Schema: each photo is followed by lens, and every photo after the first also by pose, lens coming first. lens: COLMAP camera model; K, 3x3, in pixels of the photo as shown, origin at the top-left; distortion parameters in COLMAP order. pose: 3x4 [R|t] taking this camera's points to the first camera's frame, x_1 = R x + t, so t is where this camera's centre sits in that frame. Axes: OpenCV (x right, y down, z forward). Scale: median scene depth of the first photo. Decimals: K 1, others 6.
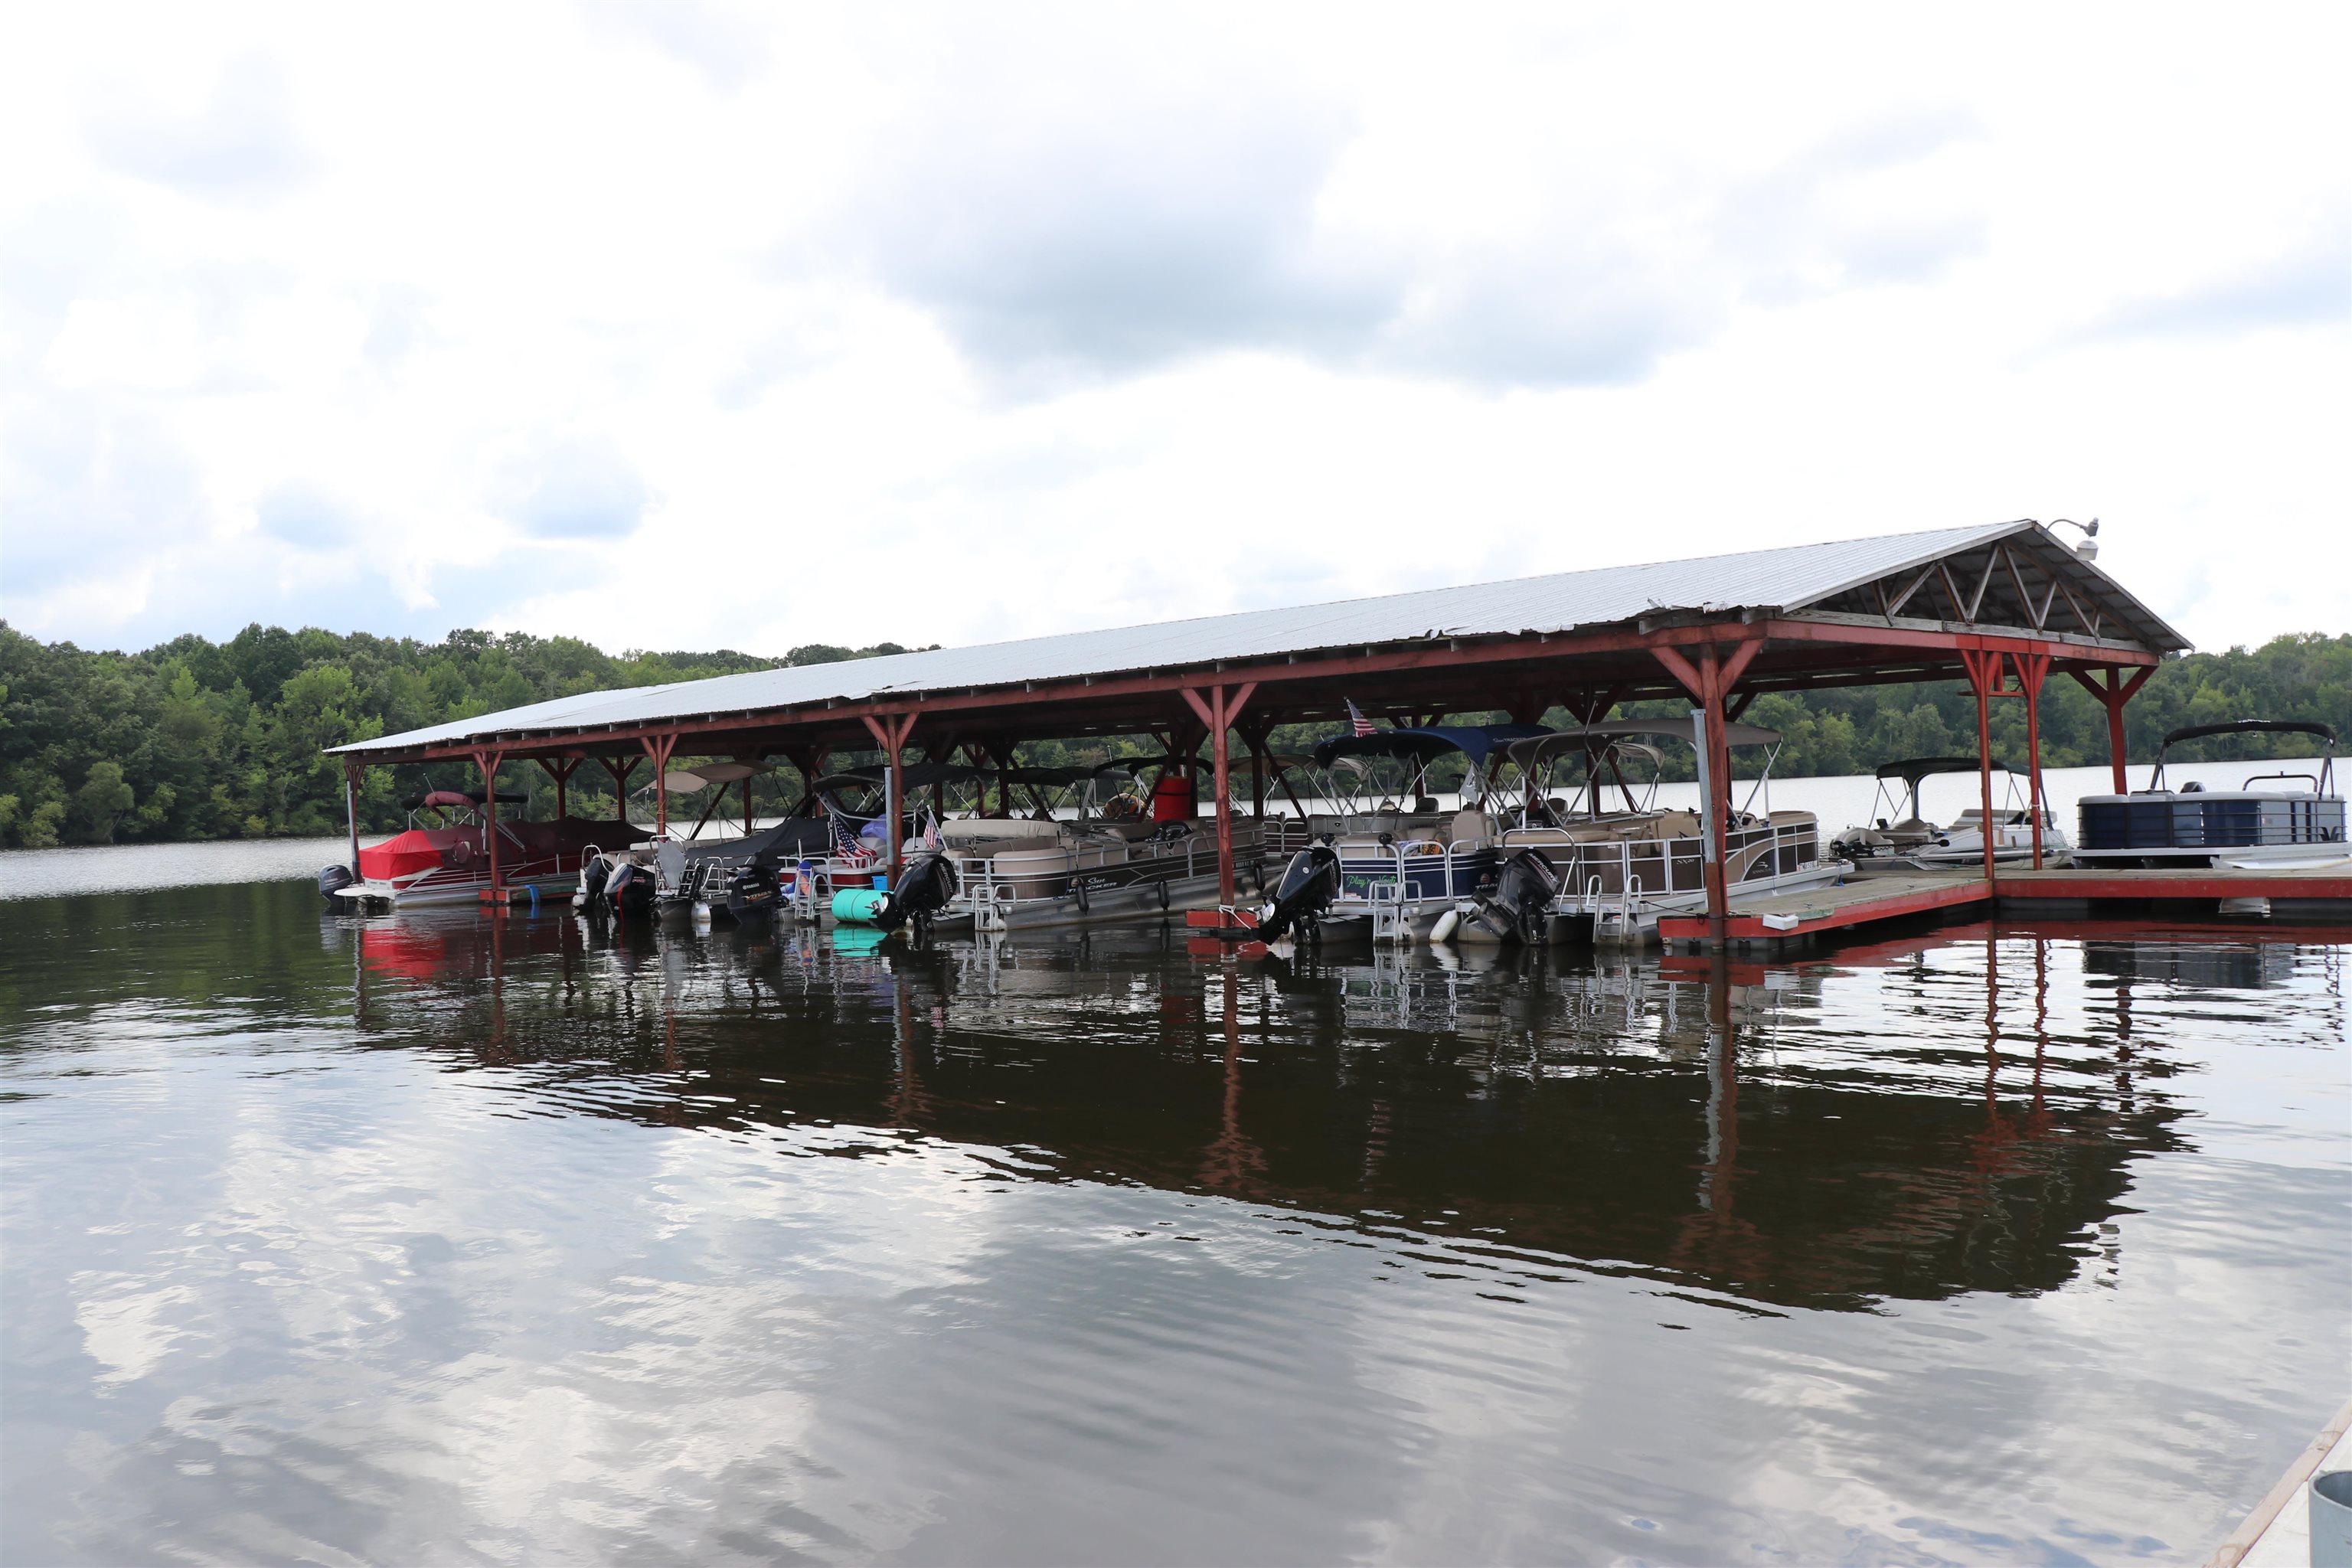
lens RADIAL K [[1924.6, 0, 1179.2], [0, 1924.6, 776.8], [0, 0, 1]] dist [-0.172916, 0.139587]
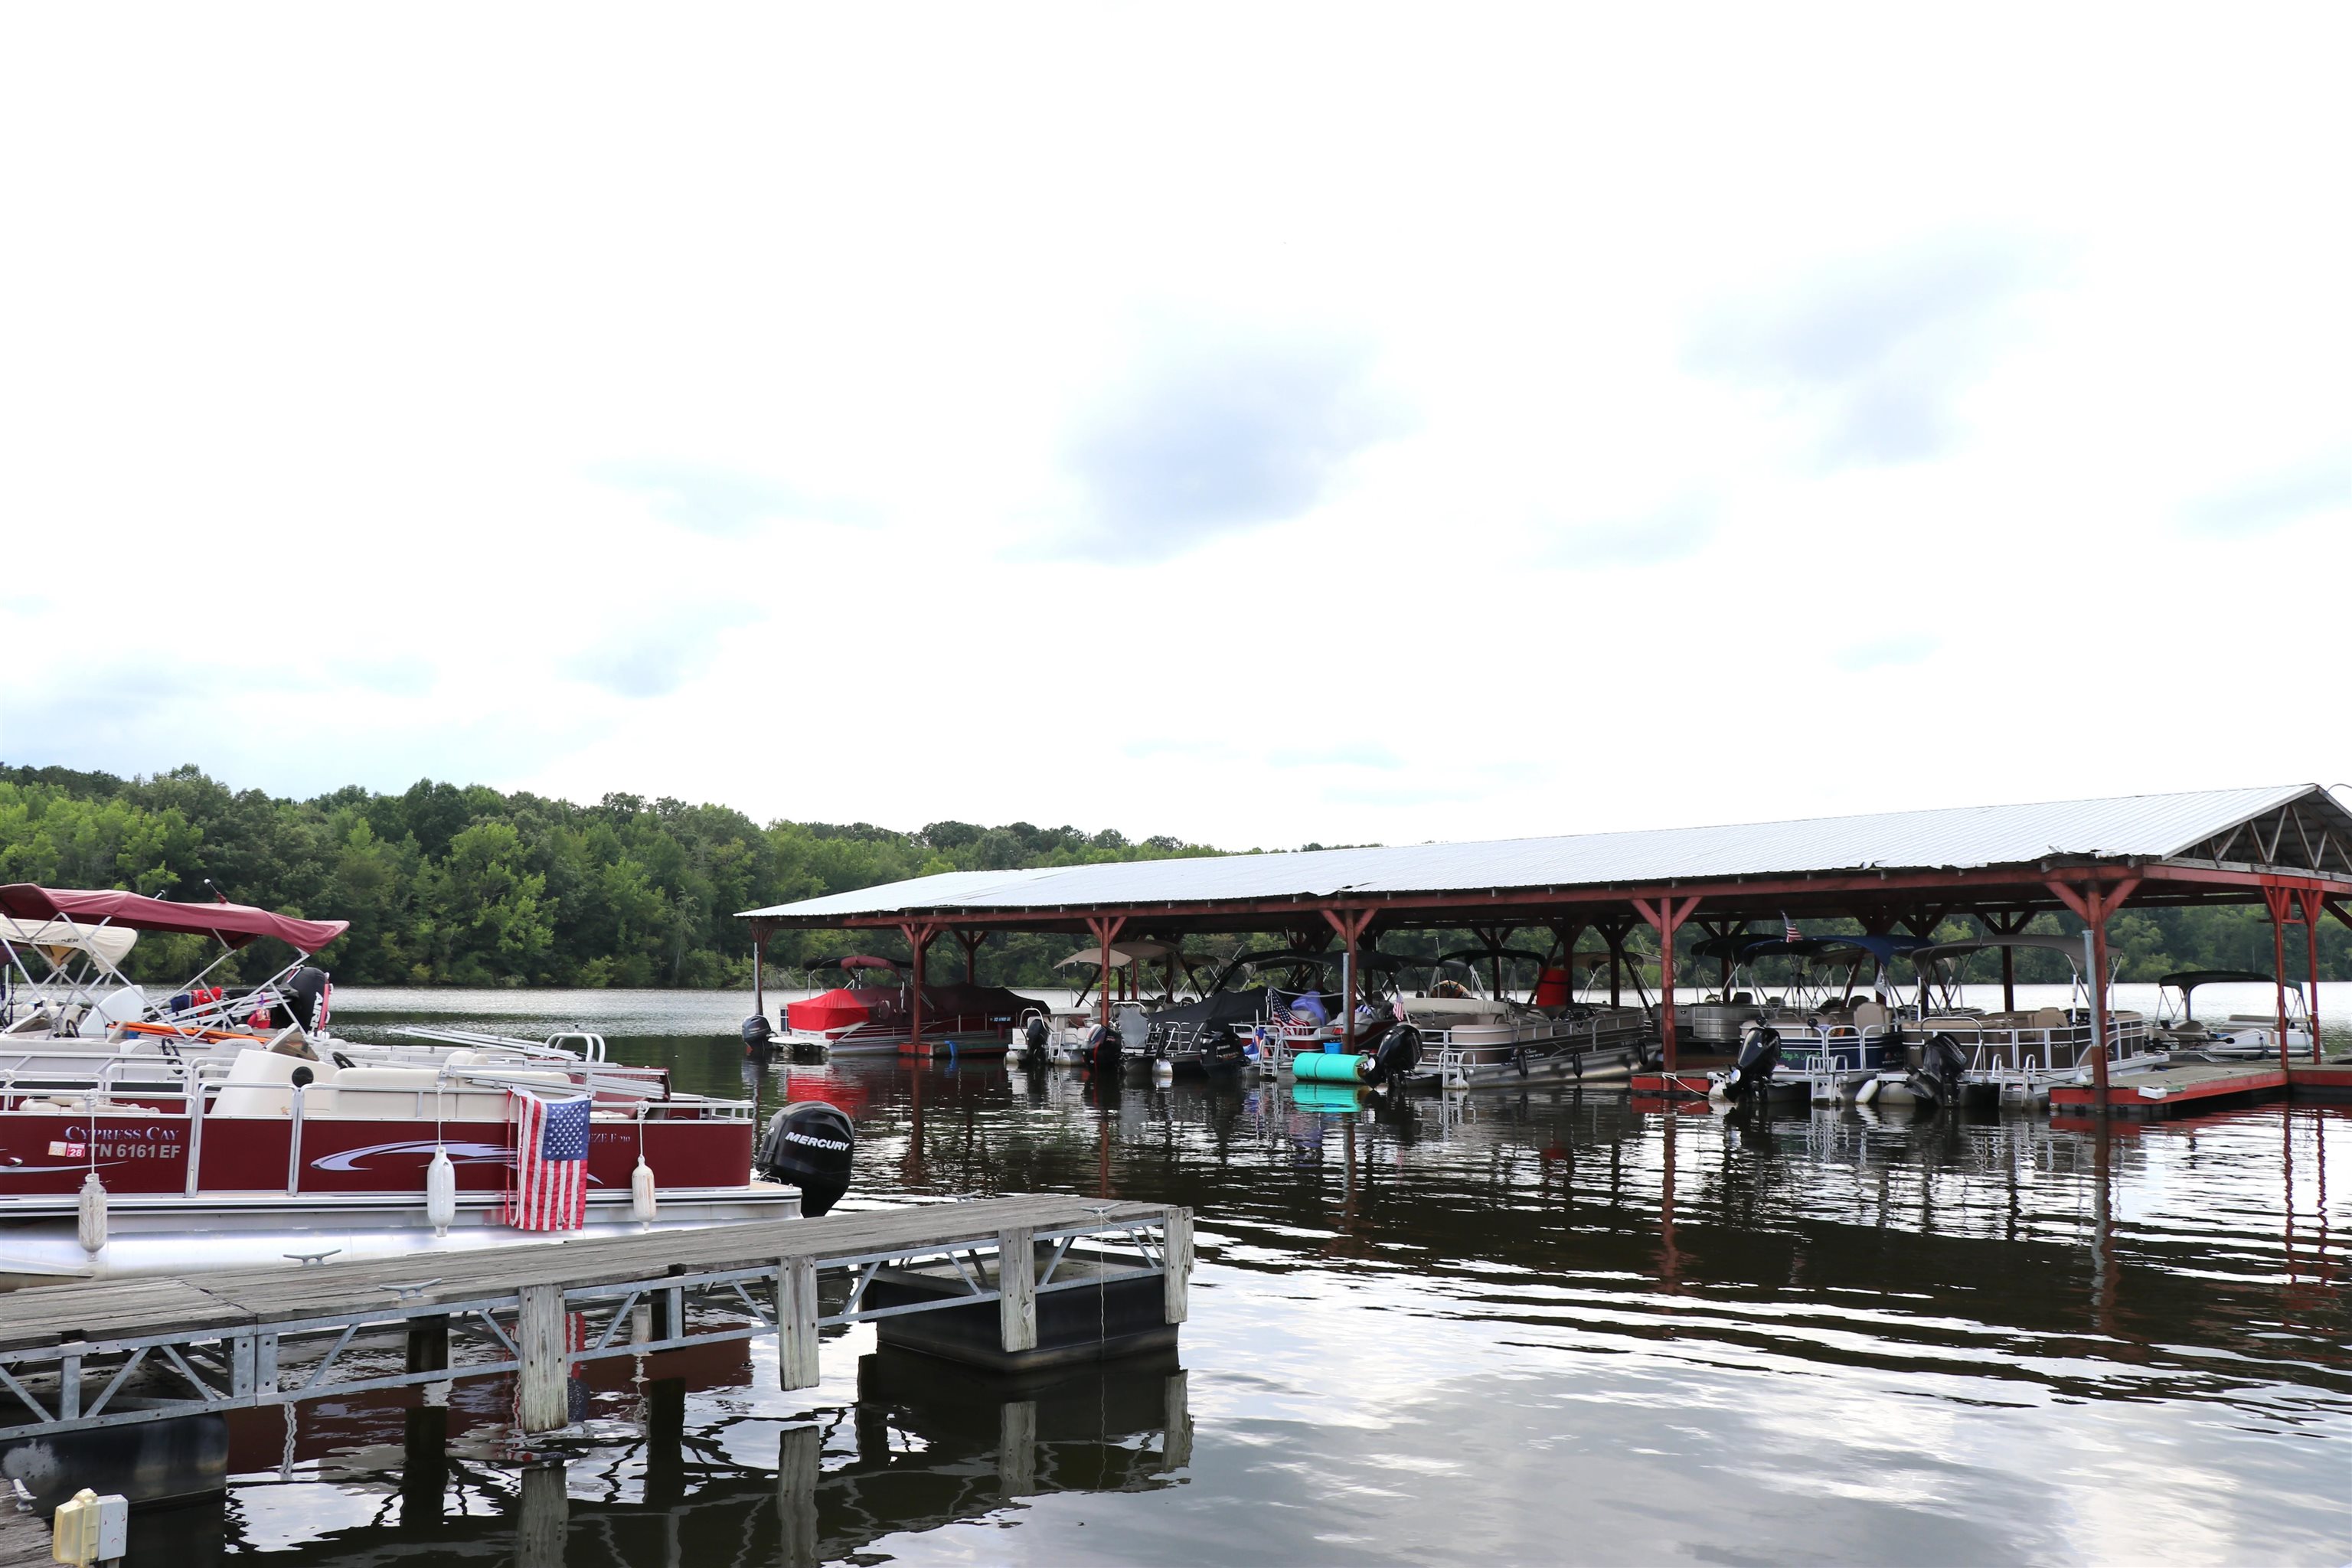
lens RADIAL K [[1924.6, 0, 1173.8], [0, 1924.6, 771.7], [0, 0, 1]] dist [-0.172916, 0.139587]
pose [[0.997881, 0.032880, -0.056148, -0.183418], [-0.038266, 0.994478, -0.097725, 0.003753], [0.052624, 0.099666, 0.993628, -0.208800]]
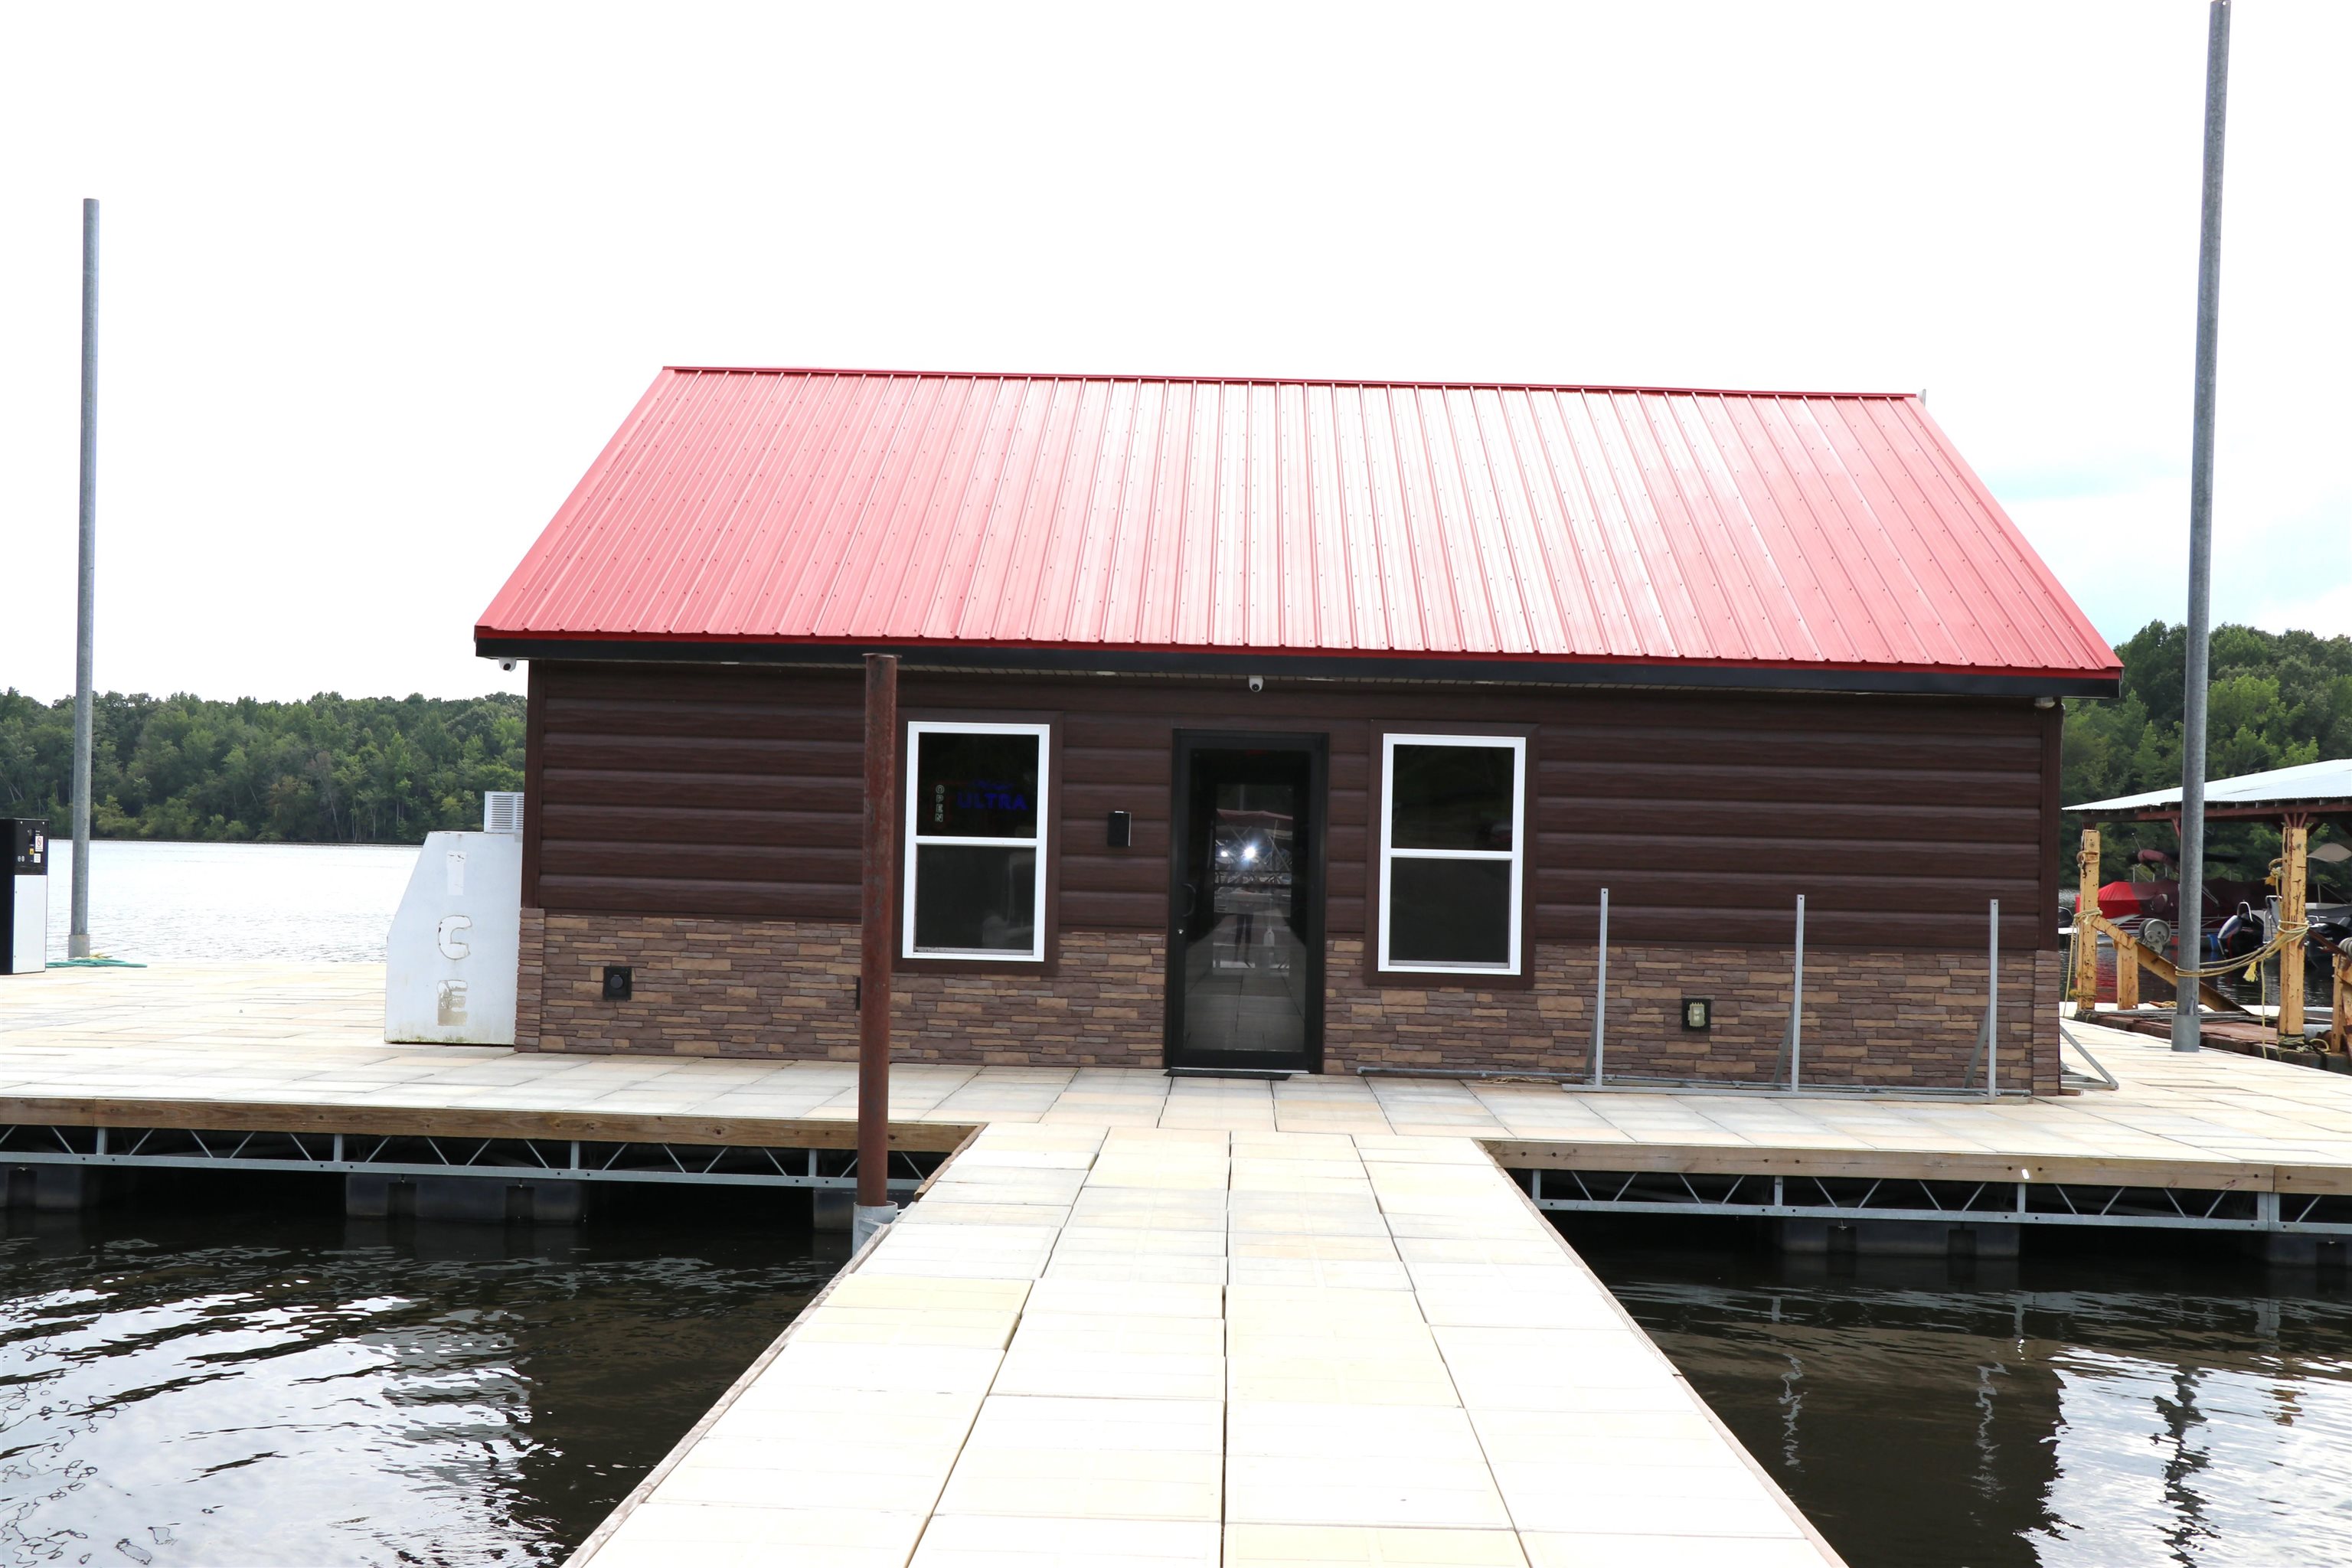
lens RADIAL K [[2646.1, 0, 1174.2], [0, 2646.1, 785.5], [0, 0, 1]] dist [0.018164, 0.000000]
pose [[0.674954, 0.030905, -0.737213, 0.534642], [-0.038560, 0.999235, 0.006585, -0.024852], [0.736852, 0.023983, 0.675629, -0.723340]]
